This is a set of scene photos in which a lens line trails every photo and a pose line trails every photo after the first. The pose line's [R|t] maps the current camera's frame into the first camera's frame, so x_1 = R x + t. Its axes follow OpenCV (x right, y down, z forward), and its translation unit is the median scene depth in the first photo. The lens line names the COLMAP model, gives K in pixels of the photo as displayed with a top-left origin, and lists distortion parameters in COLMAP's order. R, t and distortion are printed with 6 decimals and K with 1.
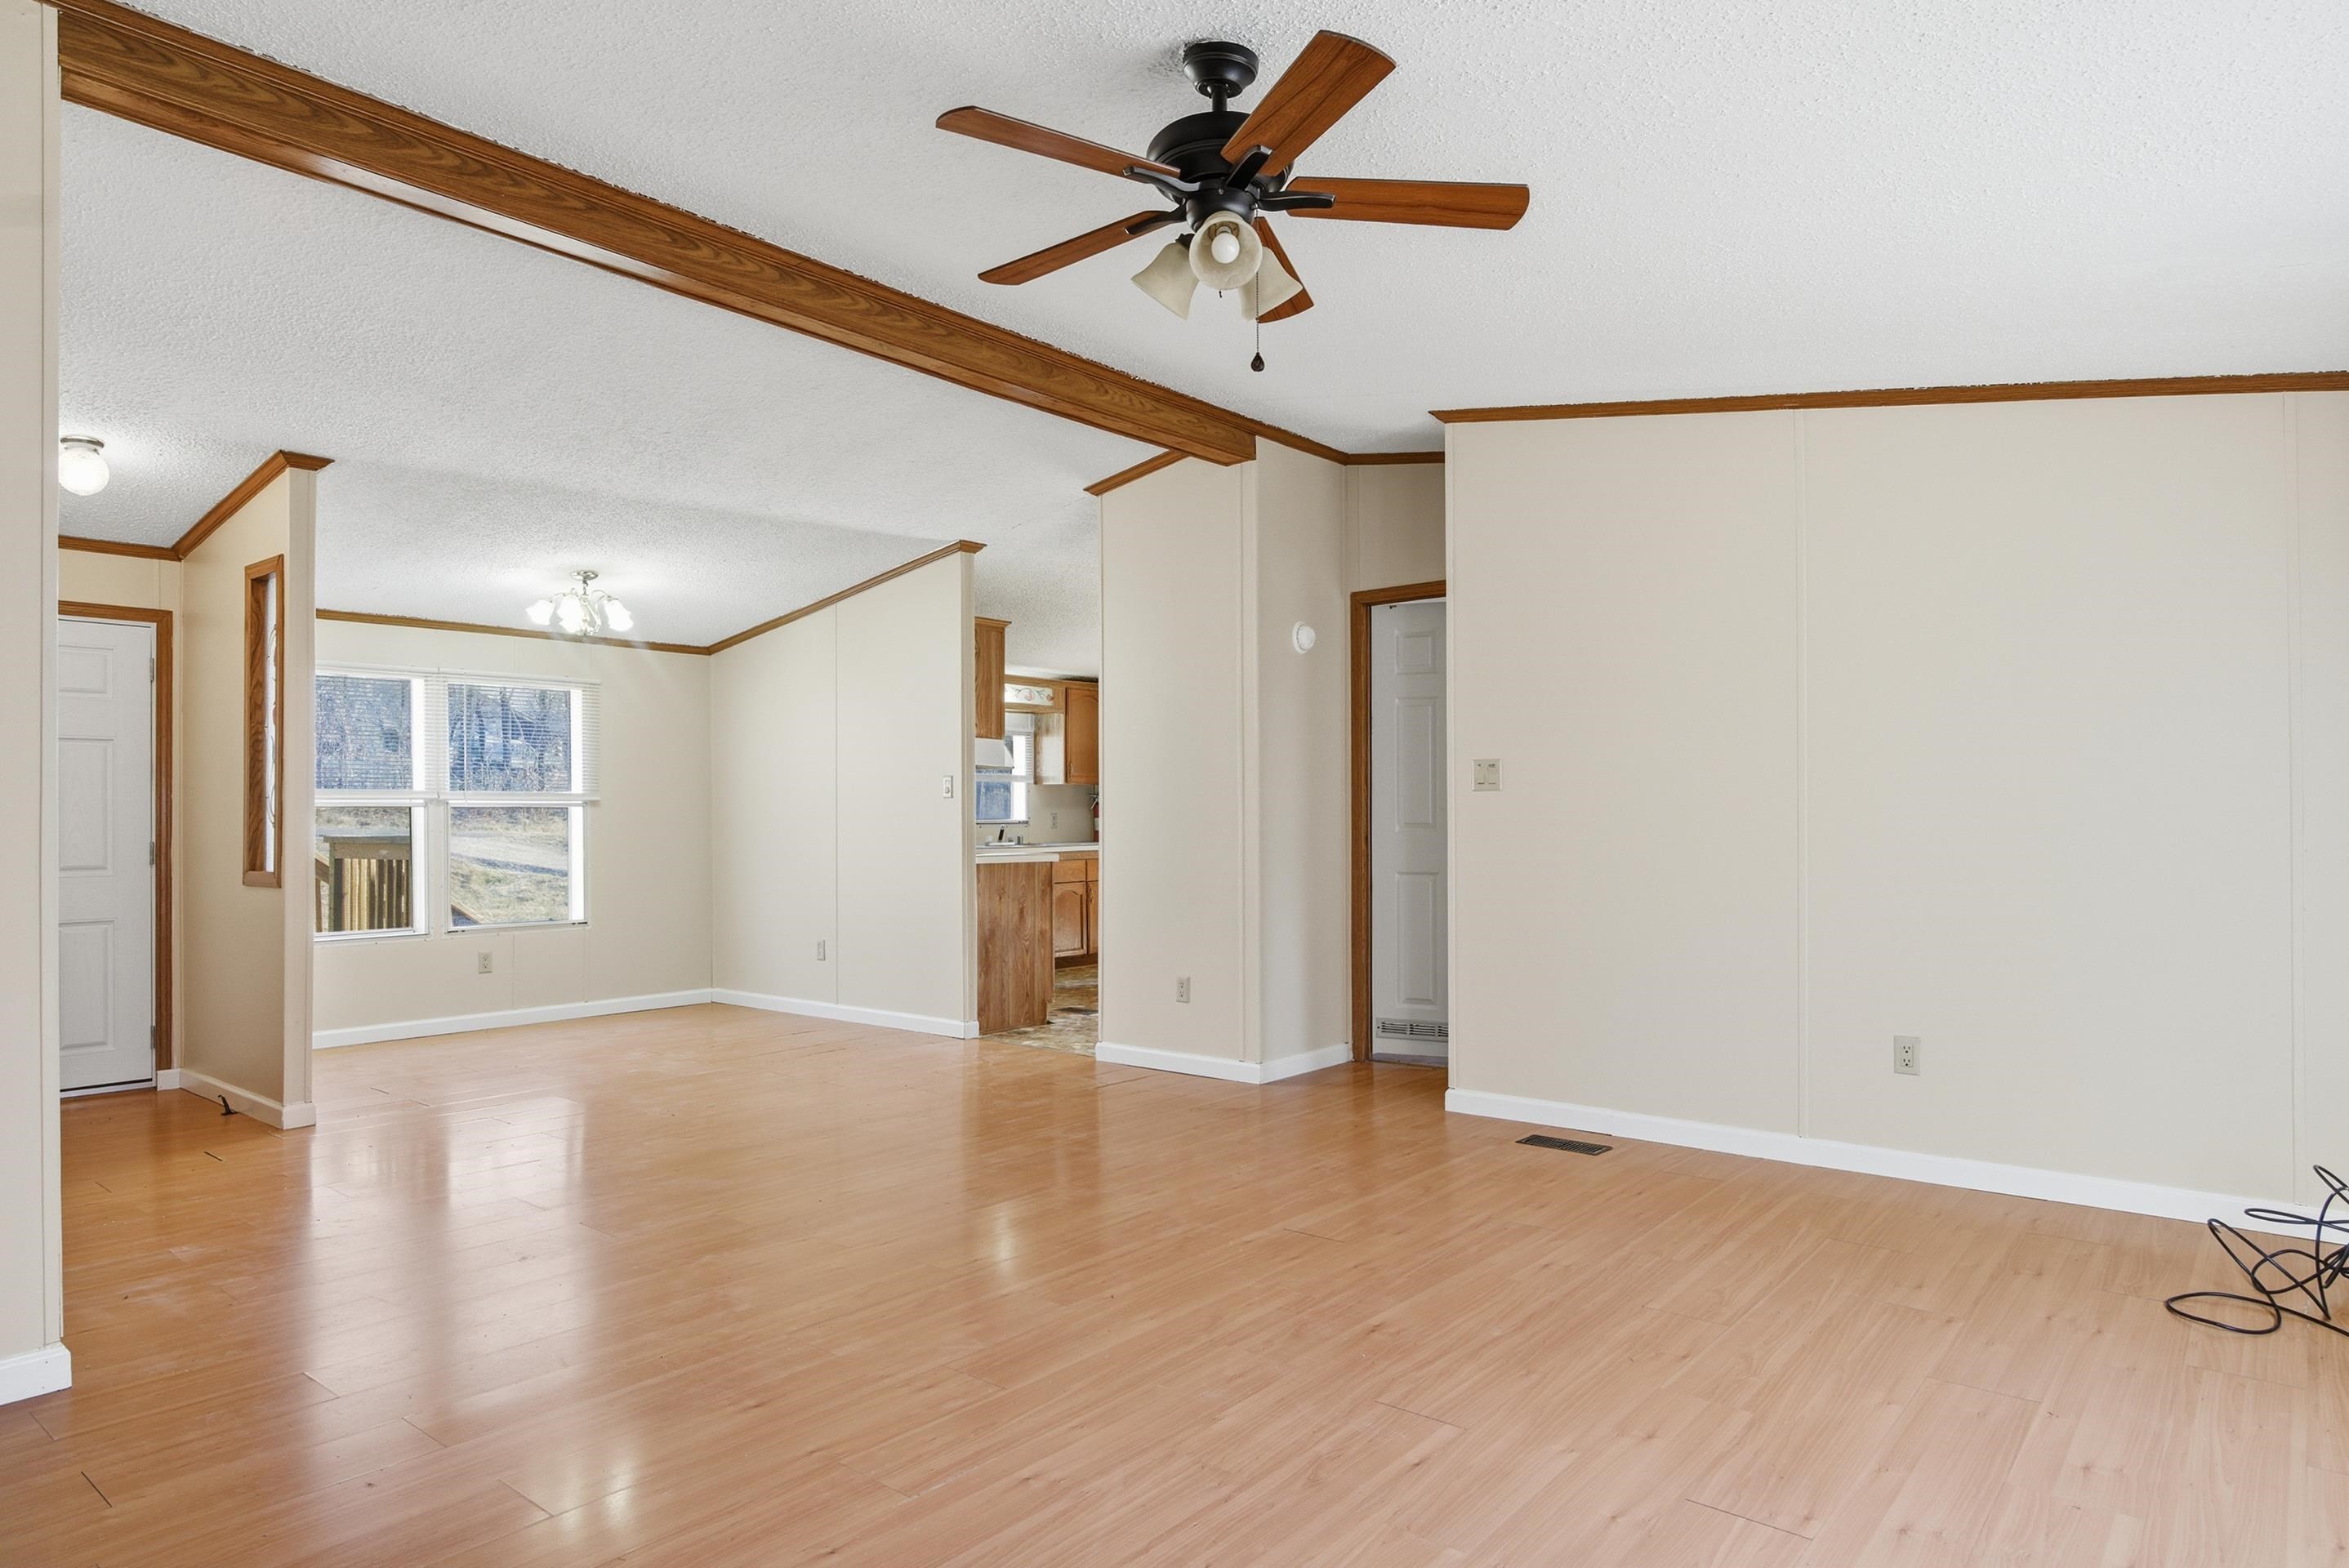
lens RADIAL K [[1385.7, 0, 1116.0], [0, 1385.7, 810.6], [0, 0, 1]] dist [0.000764, -0.007042]
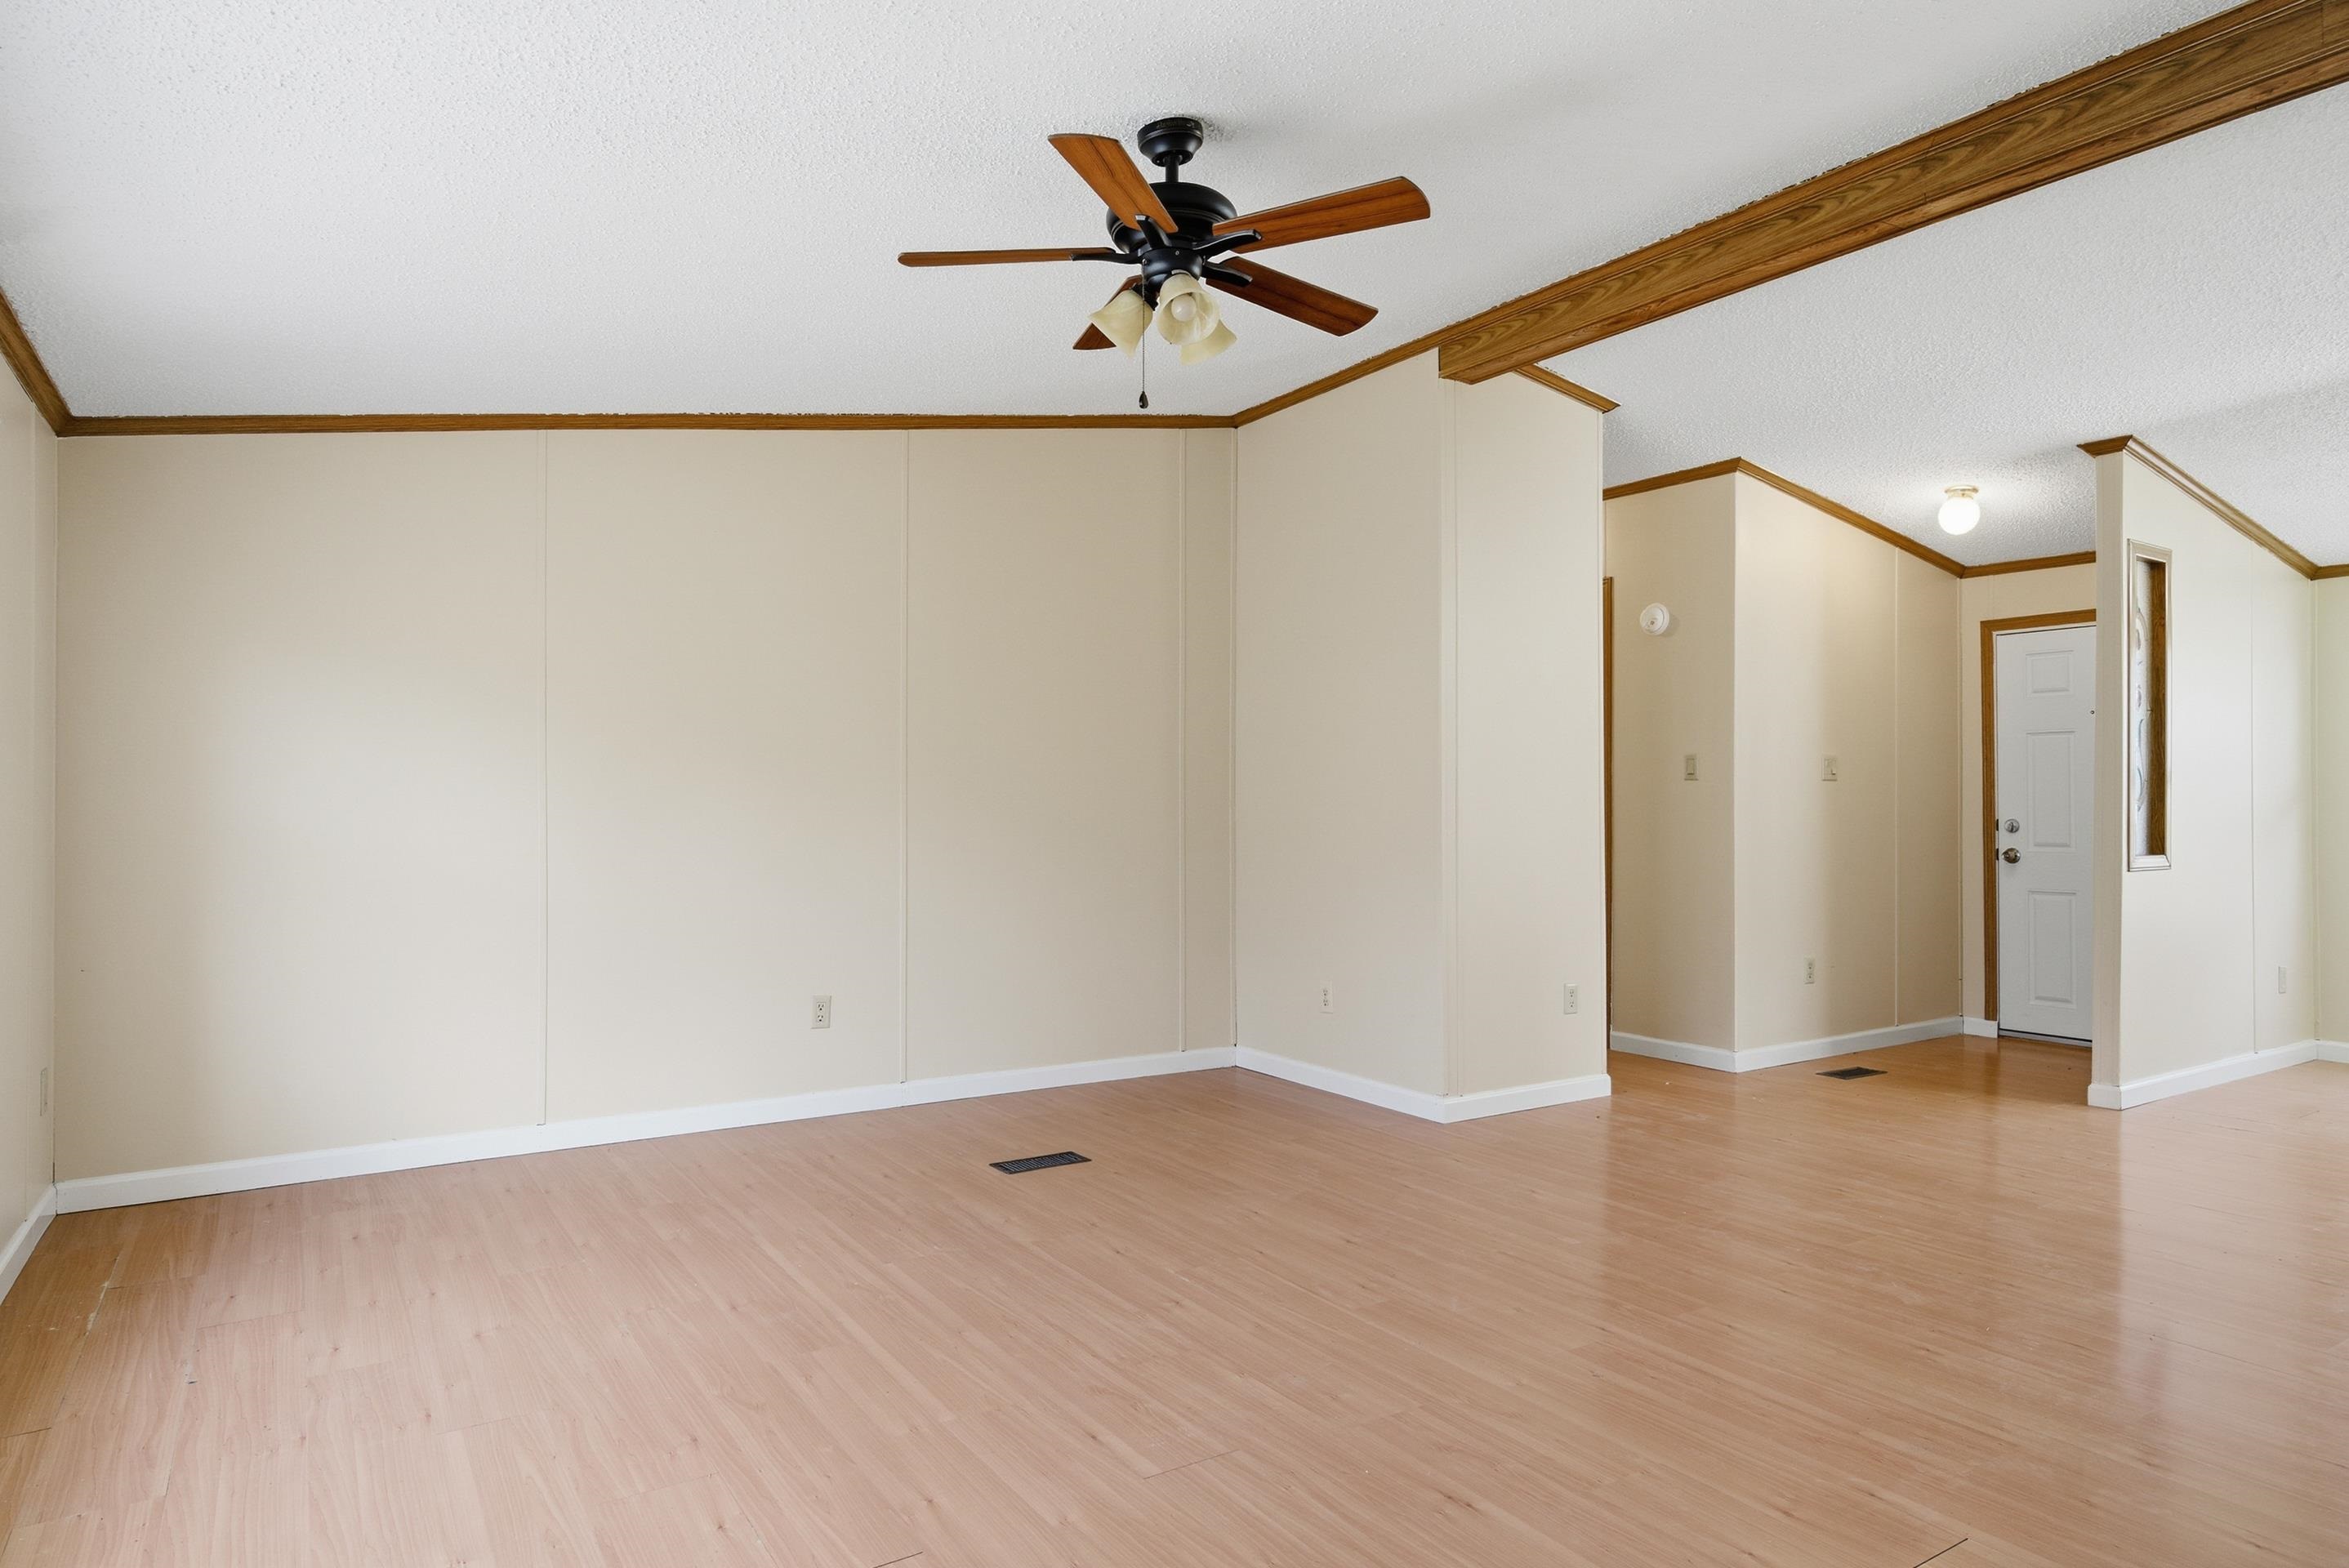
lens RADIAL K [[1335.0, 0, 1168.3], [0, 1335.0, 793.3], [0, 0, 1]] dist [-0.003910, -0.004184]
pose [[-0.269866, -0.003156, -0.962893, 0.500664], [0.002866, 0.999988, -0.004081, 0.001087], [0.962894, -0.003861, -0.269853, 0.575132]]
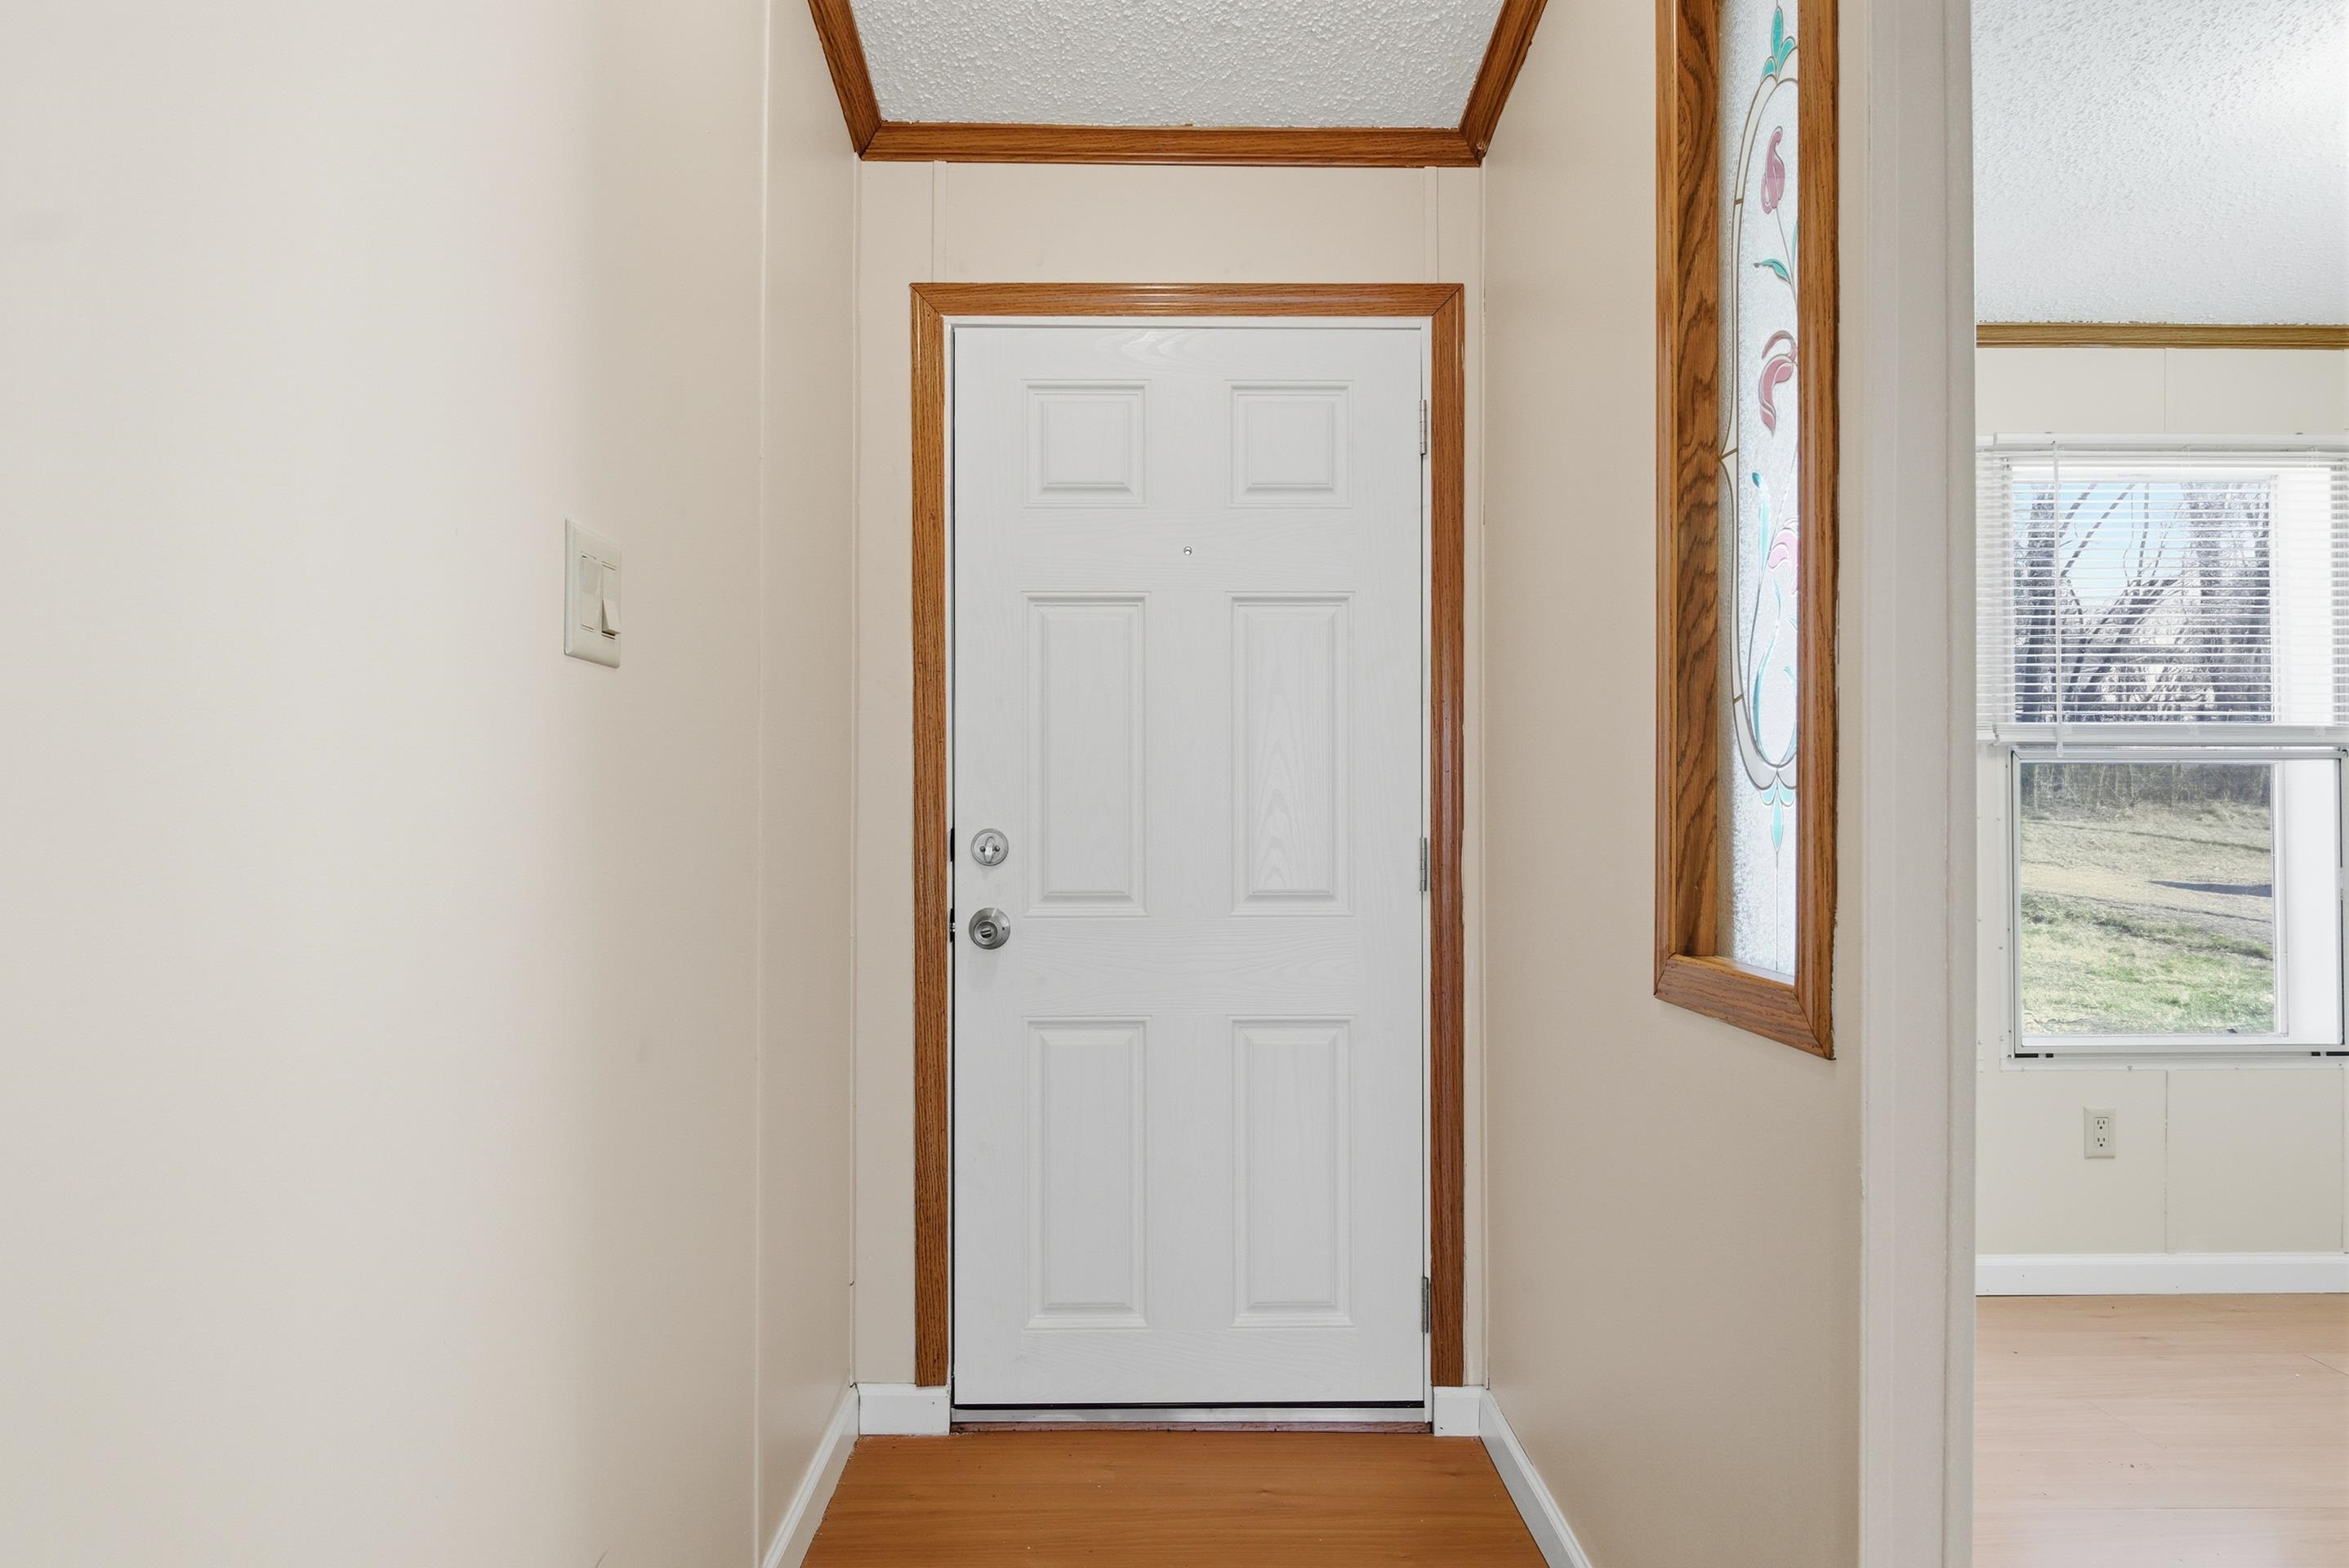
lens RADIAL K [[1335.0, 0, 1154.5], [0, 1335.0, 779.9], [0, 0, 1]] dist [-0.003910, -0.004184]
pose [[0.666022, -0.004417, -0.745919, -0.488777], [-0.000694, 0.999978, -0.006541, 0.008403], [0.745931, 0.004874, 0.666005, 0.728803]]
